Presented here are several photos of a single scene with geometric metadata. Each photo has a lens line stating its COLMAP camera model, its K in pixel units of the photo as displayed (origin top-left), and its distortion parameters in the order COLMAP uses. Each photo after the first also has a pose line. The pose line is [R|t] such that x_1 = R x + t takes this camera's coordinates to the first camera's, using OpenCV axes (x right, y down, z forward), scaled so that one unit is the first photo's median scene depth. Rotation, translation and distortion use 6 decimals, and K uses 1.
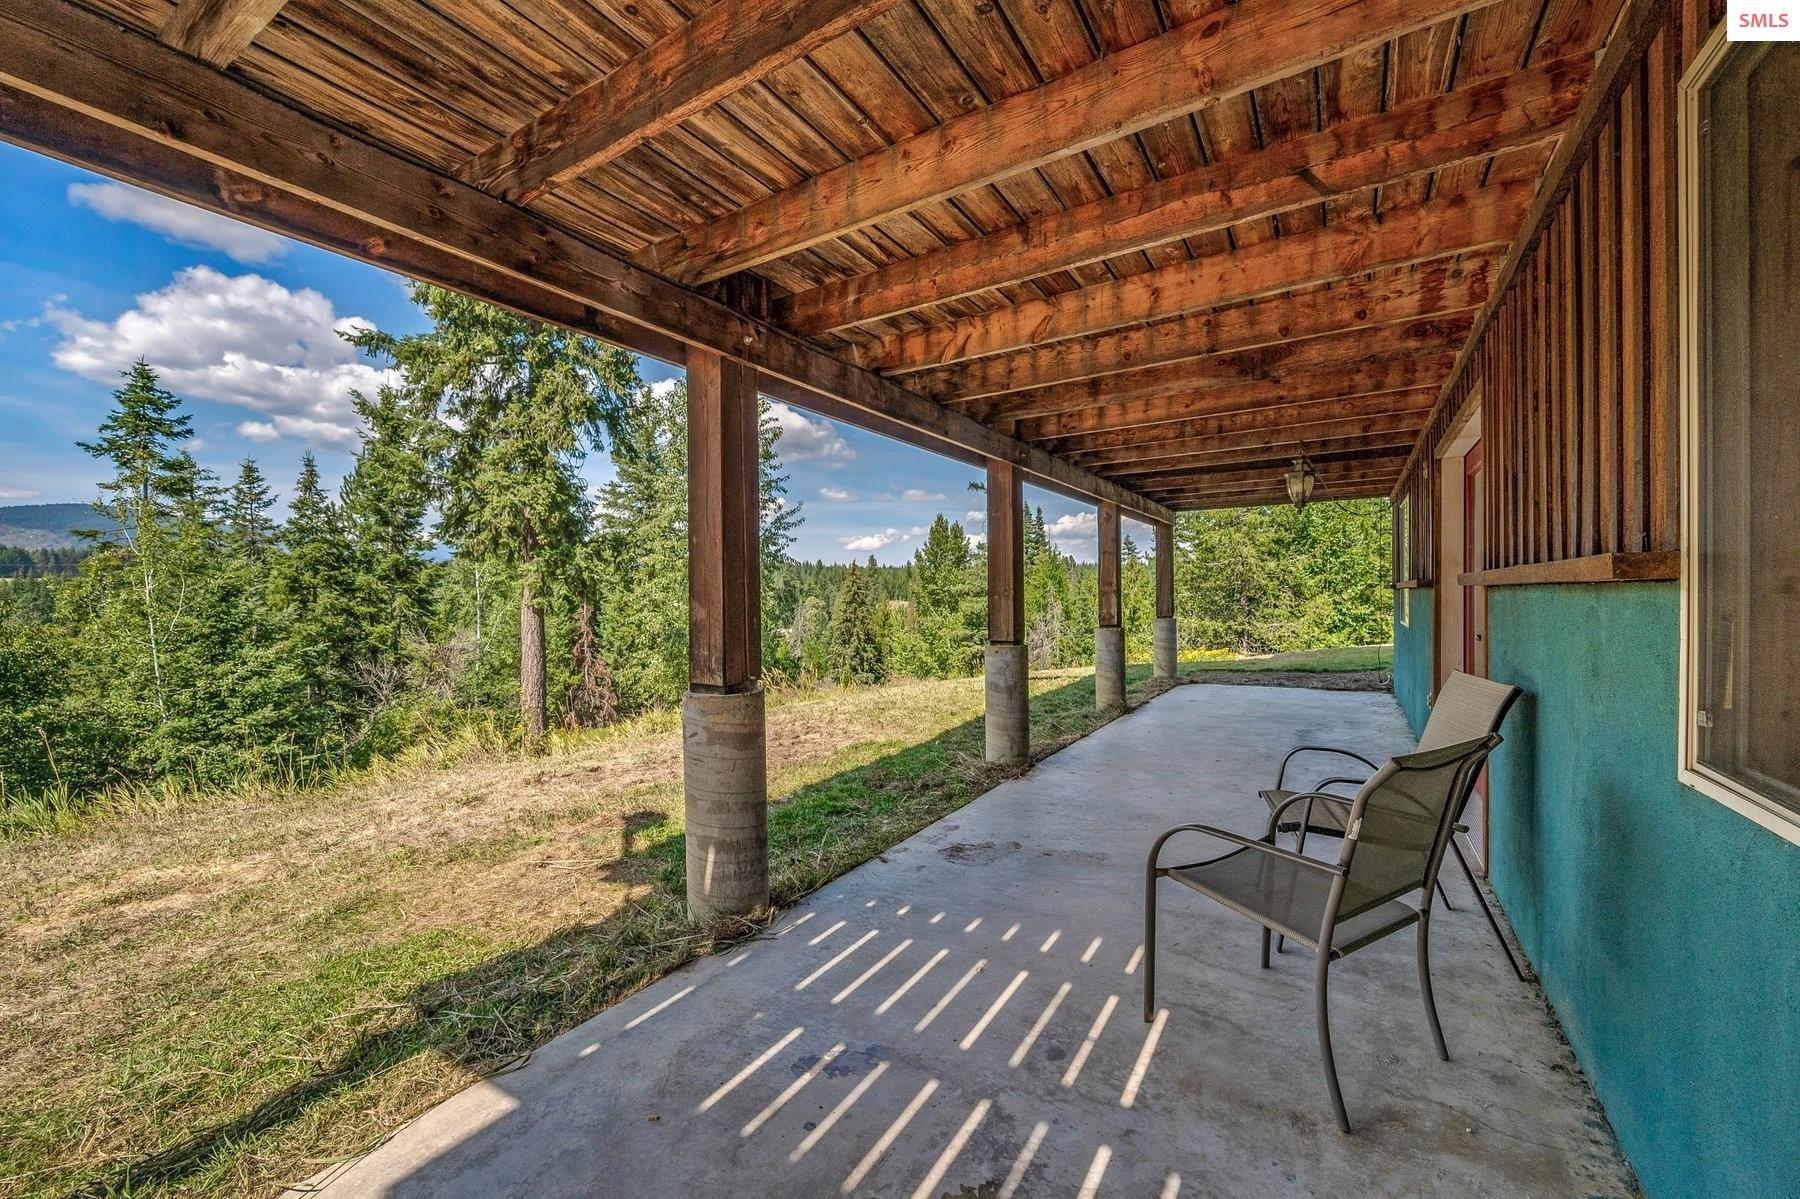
lens RADIAL K [[714.2, 0, 897.1], [0, 714.2, 601.9], [0, 0, 1]] dist [-0.010452, -0.000119]
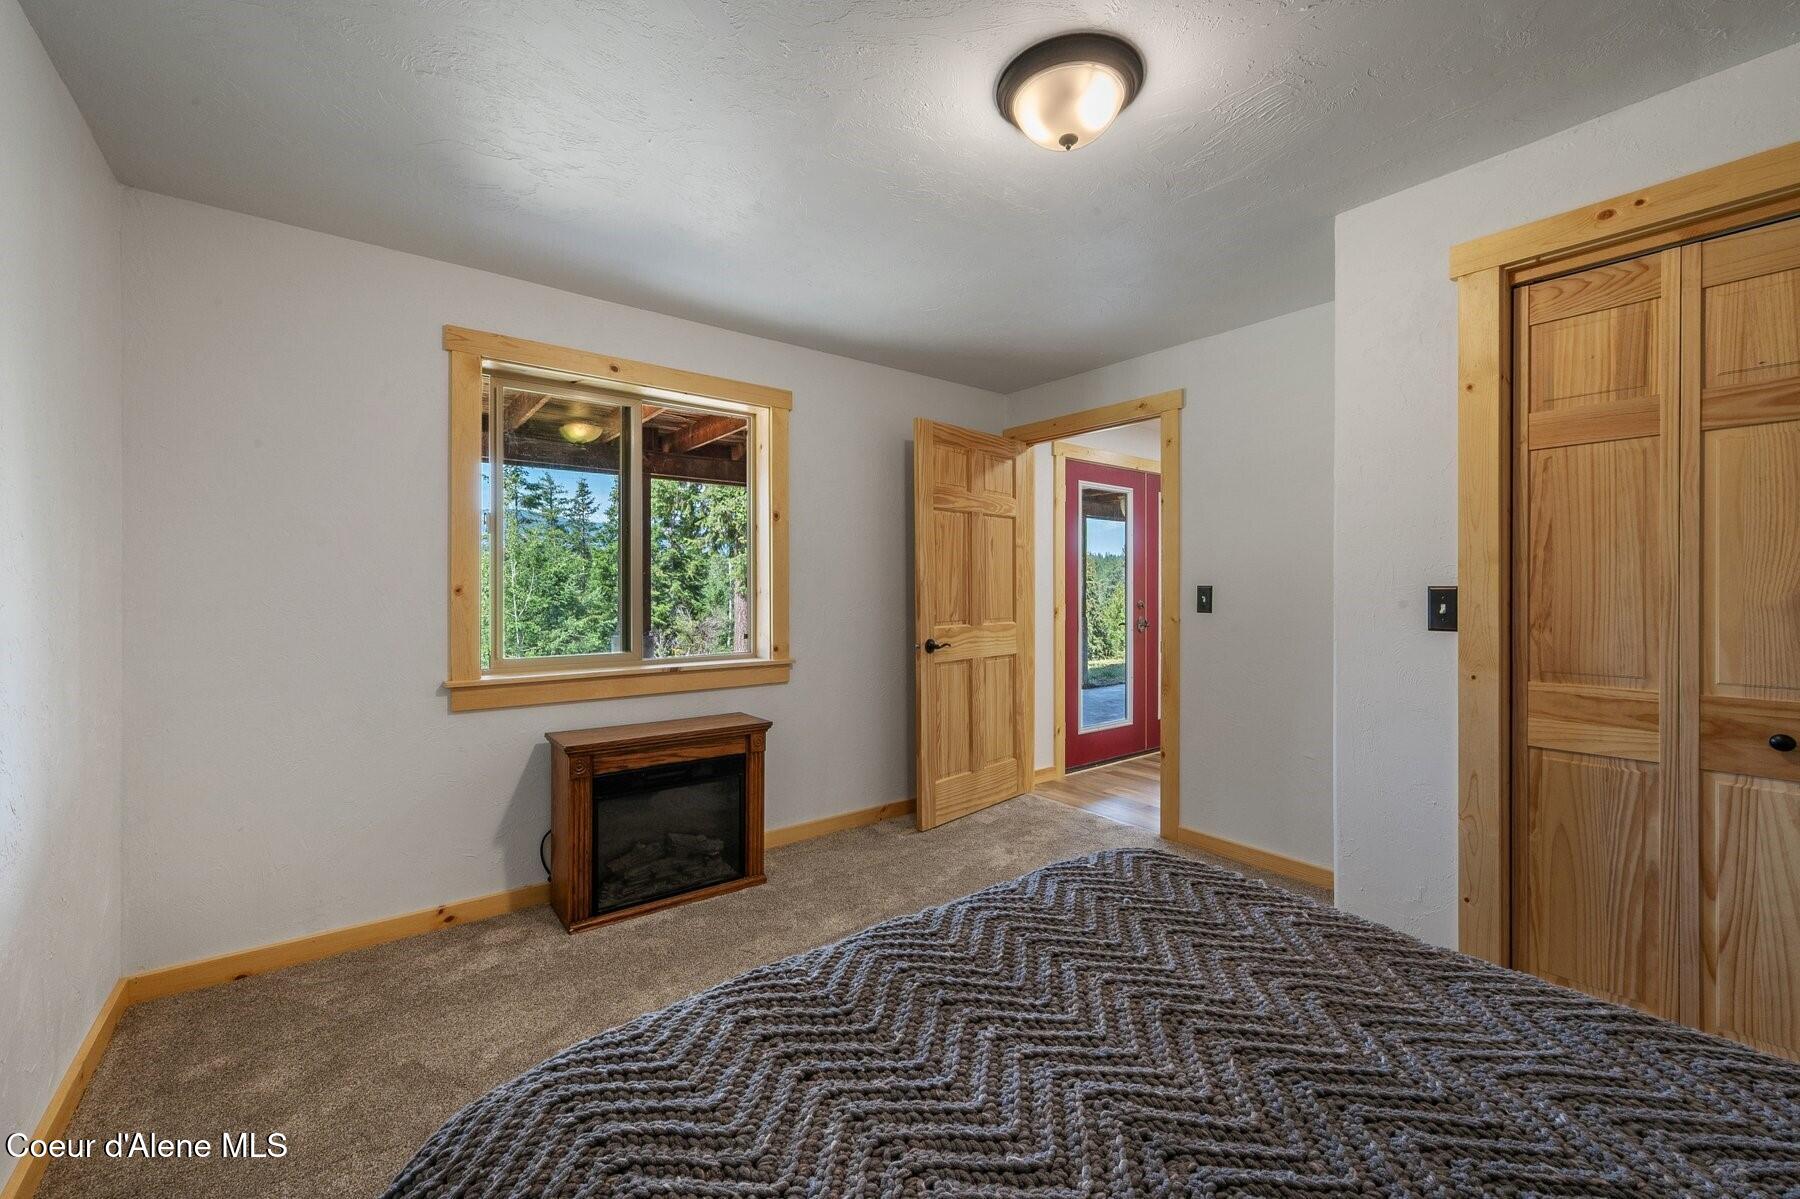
lens RADIAL K [[714.2, 0, 897.8], [0, 714.2, 590.6], [0, 0, 1]] dist [-0.010452, -0.000119]
pose [[0.940136, 0.015940, -0.340426, 0.122960], [-0.016615, 0.999862, 0.000933, -0.002064], [0.340394, 0.004779, 0.940271, -0.066024]]
